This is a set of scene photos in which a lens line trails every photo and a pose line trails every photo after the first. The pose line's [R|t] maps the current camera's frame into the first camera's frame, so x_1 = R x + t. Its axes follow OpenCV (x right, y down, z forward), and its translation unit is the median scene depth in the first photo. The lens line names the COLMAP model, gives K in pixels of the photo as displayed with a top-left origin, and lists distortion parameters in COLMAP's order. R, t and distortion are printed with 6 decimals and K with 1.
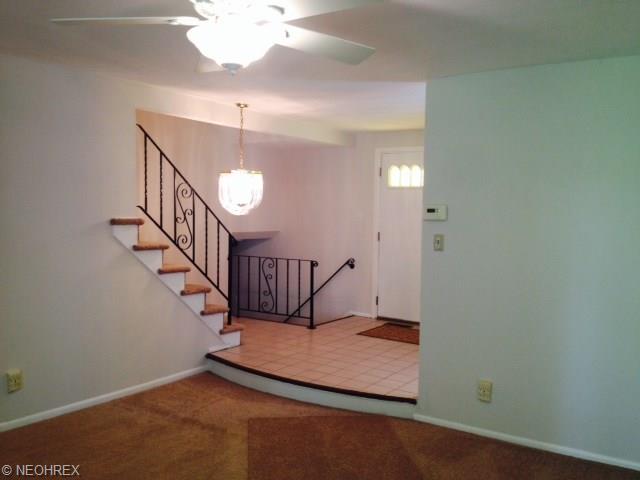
lens RADIAL K [[612.1, 0, 320.0], [0, 612.1, 240.0], [0, 0, 1]] dist [0.198672, -0.459692]
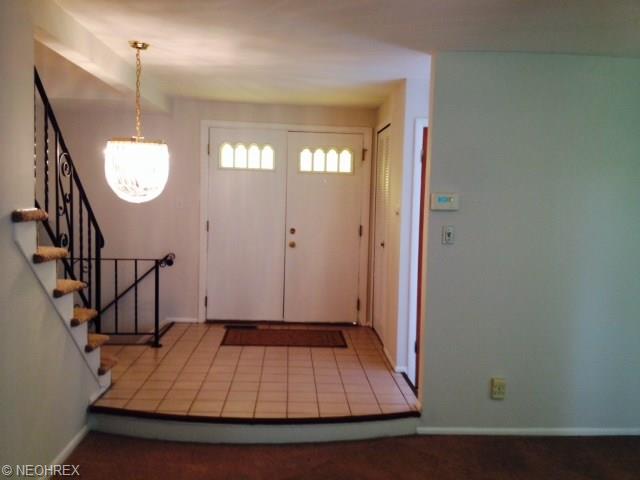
lens RADIAL K [[612.1, 0, 320.0], [0, 612.1, 240.0], [0, 0, 1]] dist [0.198672, -0.459692]
pose [[0.785426, -0.034614, 0.617987, -0.406047], [0.013628, 0.999160, 0.038644, -0.022381], [-0.618806, -0.021930, 0.785238, 0.310731]]
